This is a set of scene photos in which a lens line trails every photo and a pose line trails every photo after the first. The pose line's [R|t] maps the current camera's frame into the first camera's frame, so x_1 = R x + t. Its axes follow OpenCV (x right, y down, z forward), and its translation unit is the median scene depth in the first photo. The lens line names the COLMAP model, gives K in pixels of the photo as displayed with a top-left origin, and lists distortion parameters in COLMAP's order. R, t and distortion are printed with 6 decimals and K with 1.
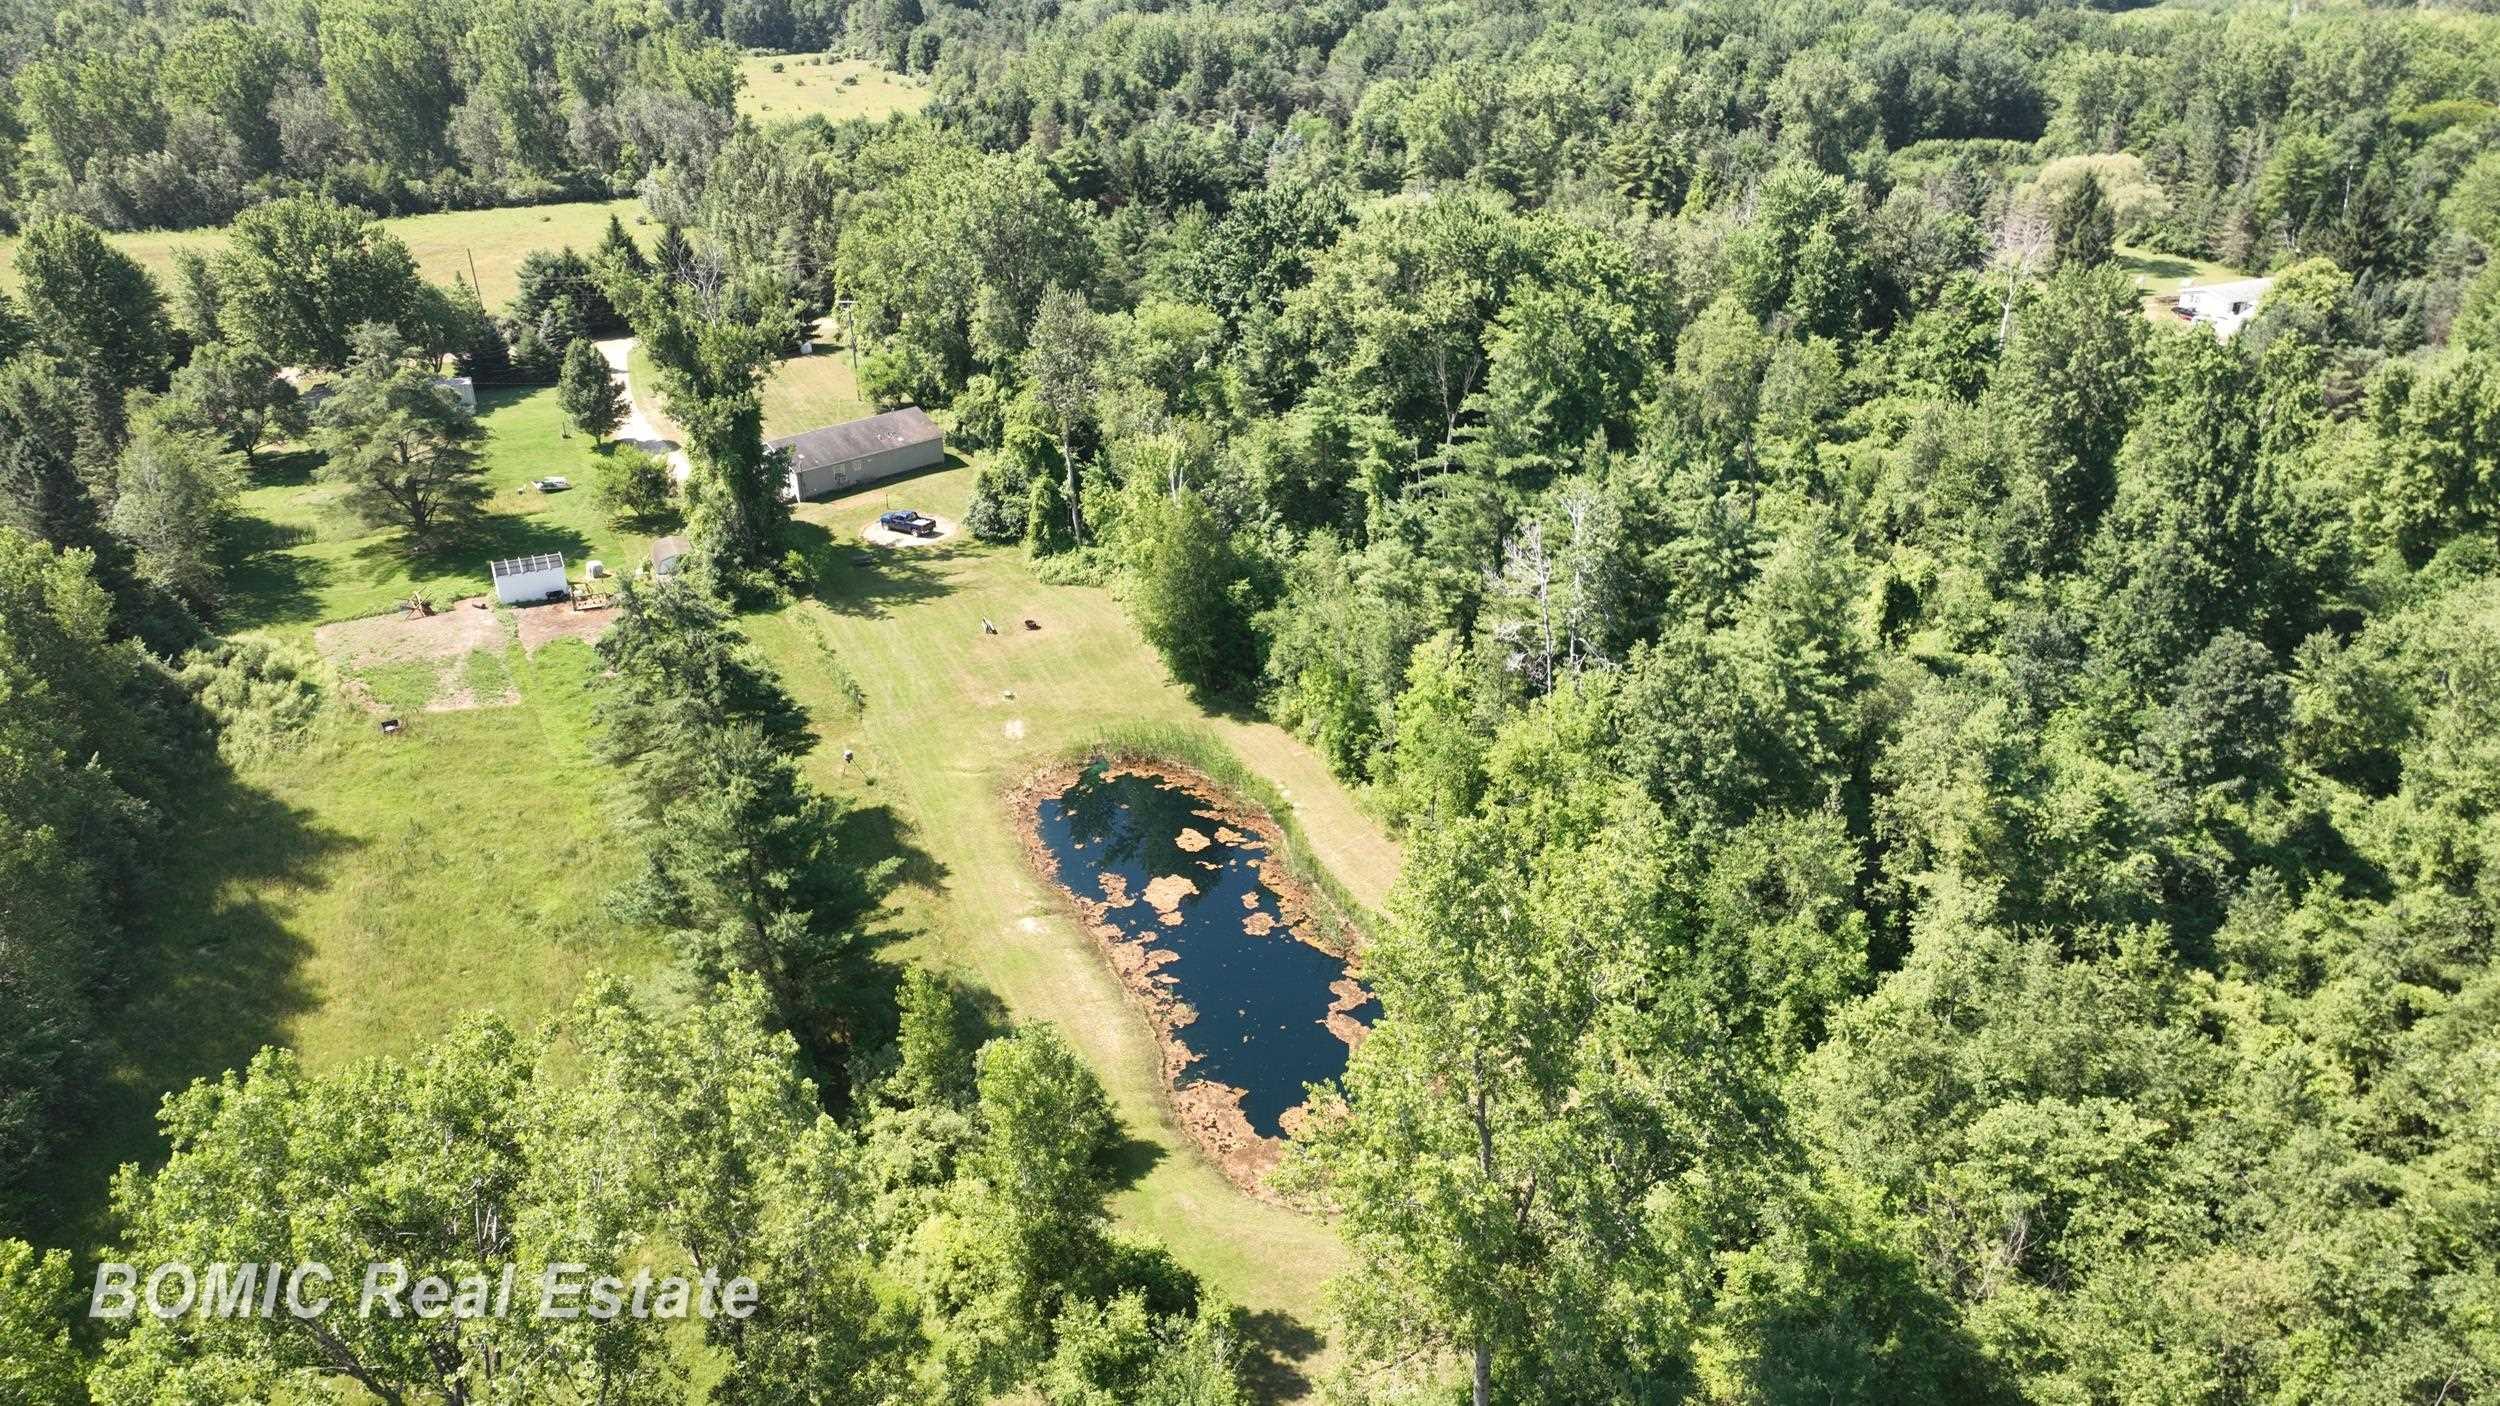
lens RADIAL K [[1759.2, 0, 1250.0], [0, 1759.2, 703.0], [0, 0, 1]] dist [0.000228, 0.018032]
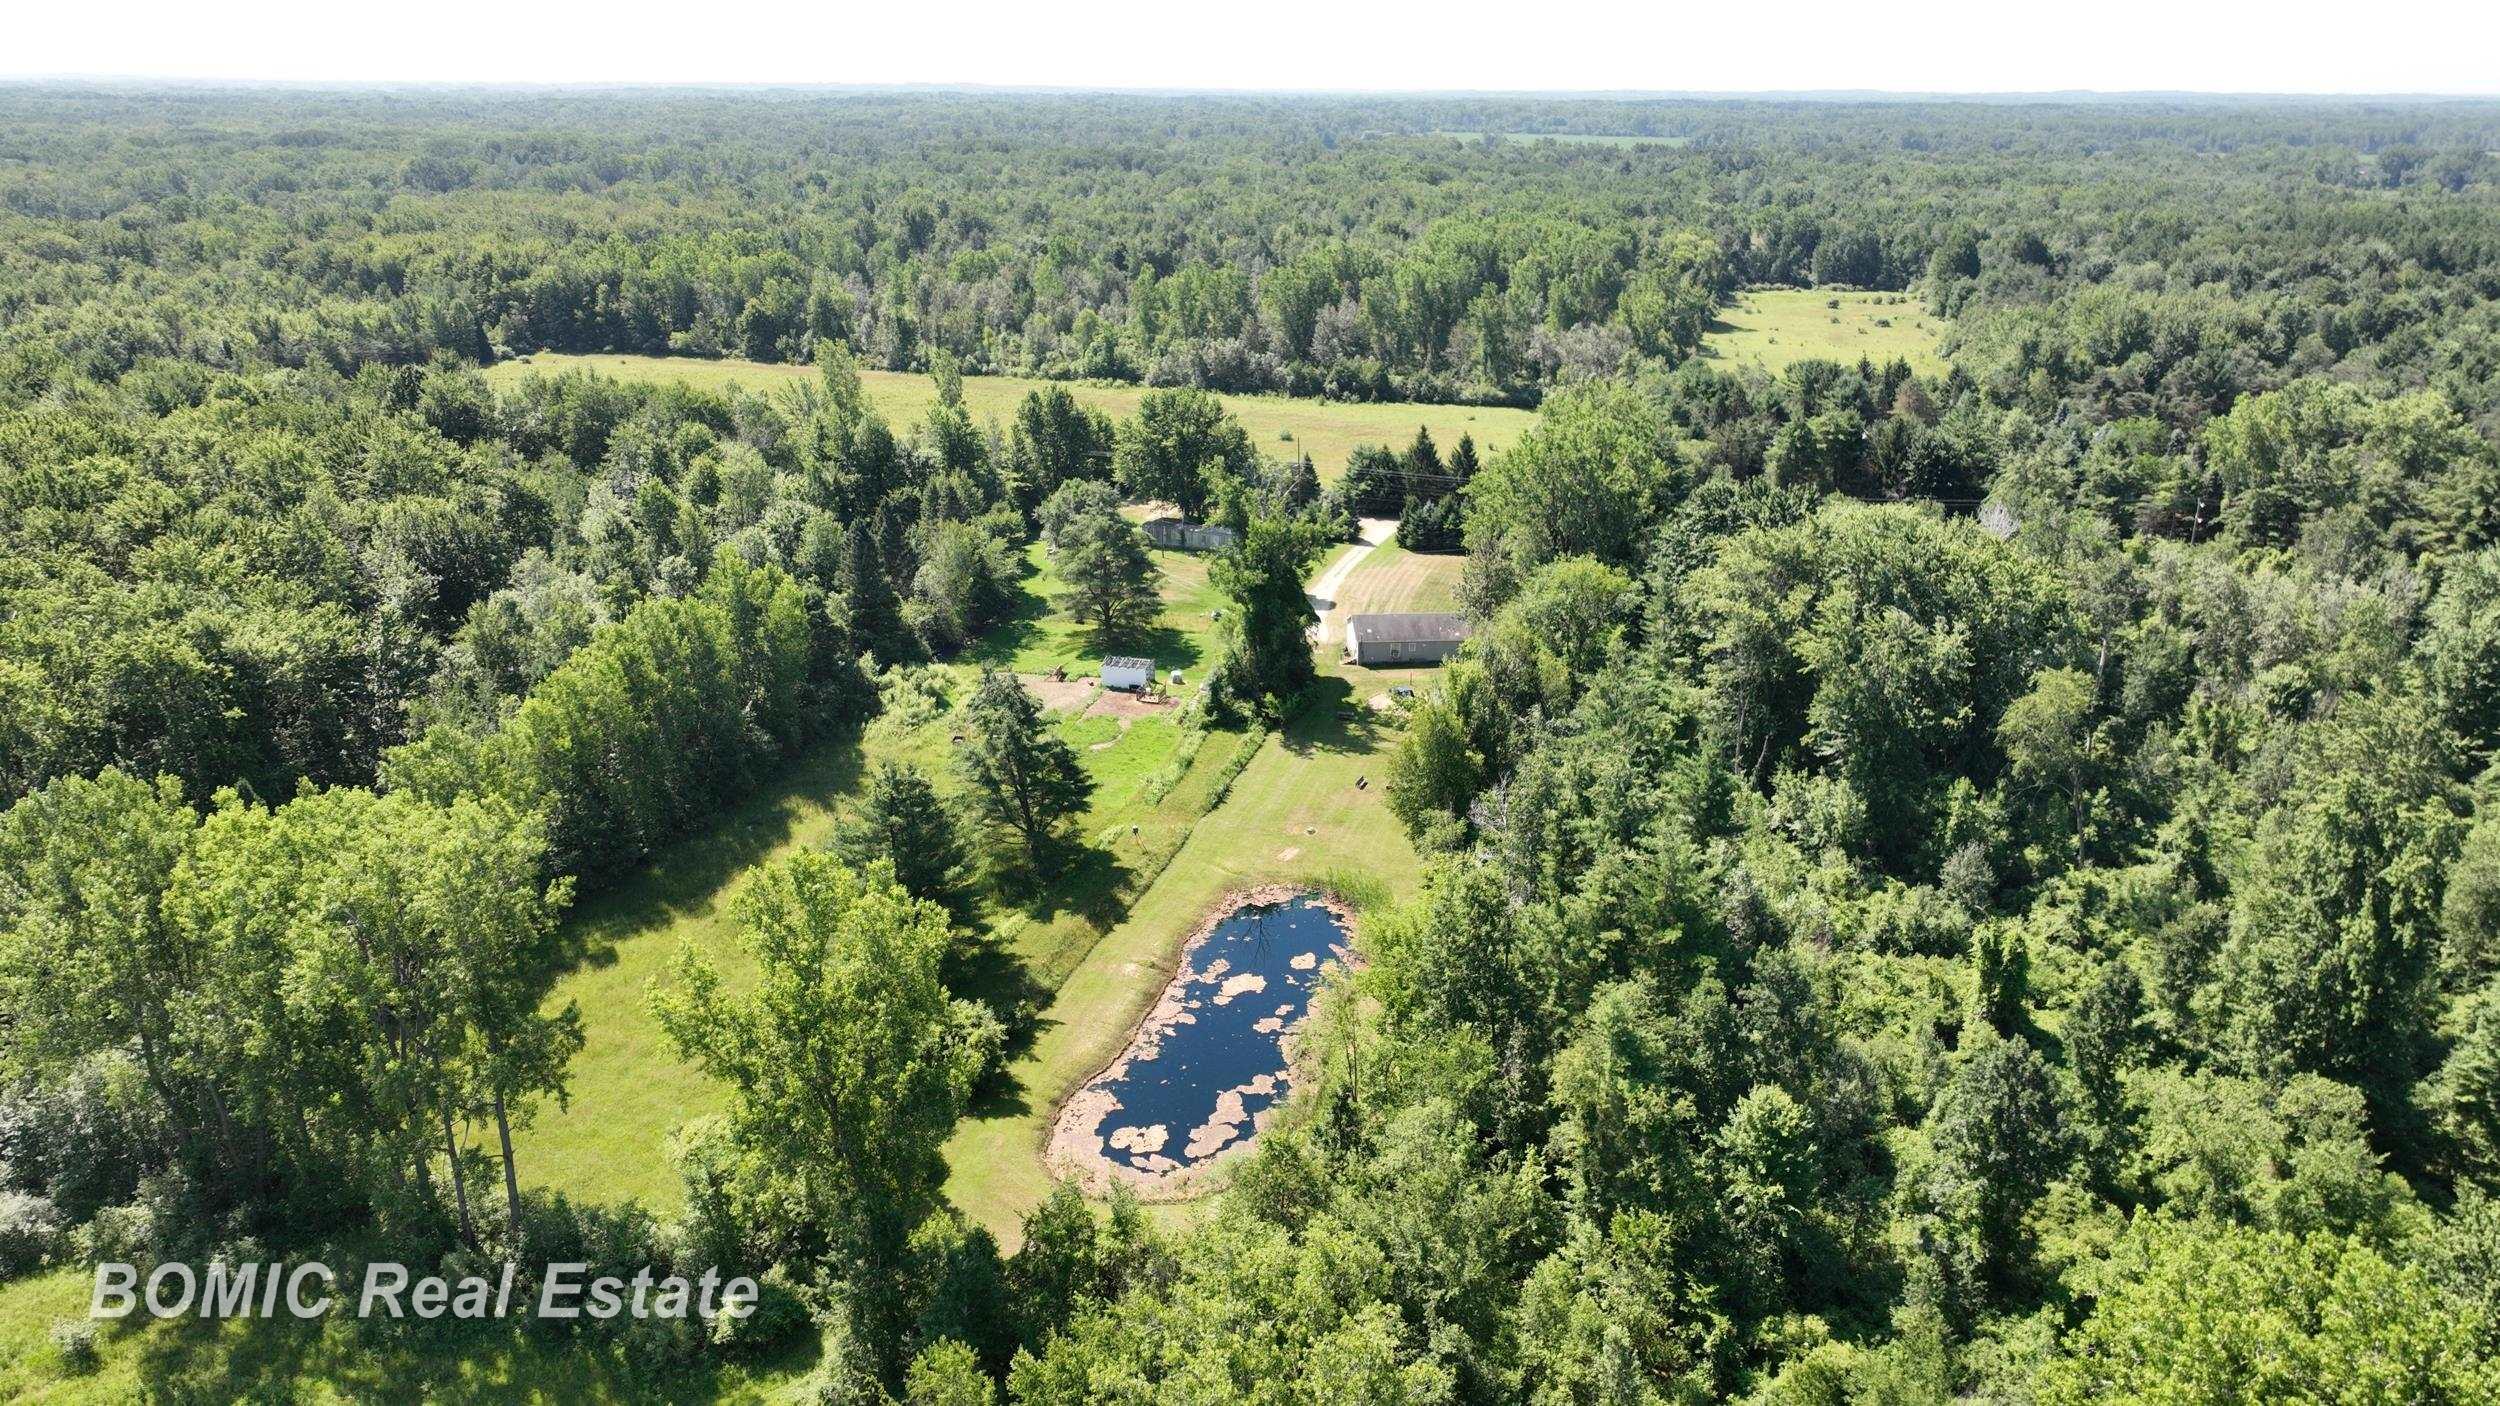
lens RADIAL K [[1759.2, 0, 1250.0], [0, 1759.2, 703.0], [0, 0, 1]] dist [0.000228, 0.018032]
pose [[0.777190, 0.219121, -0.589882, 0.322233], [-0.280166, 0.959869, -0.012570, -0.037191], [0.563455, 0.175034, 0.807392, -0.044273]]
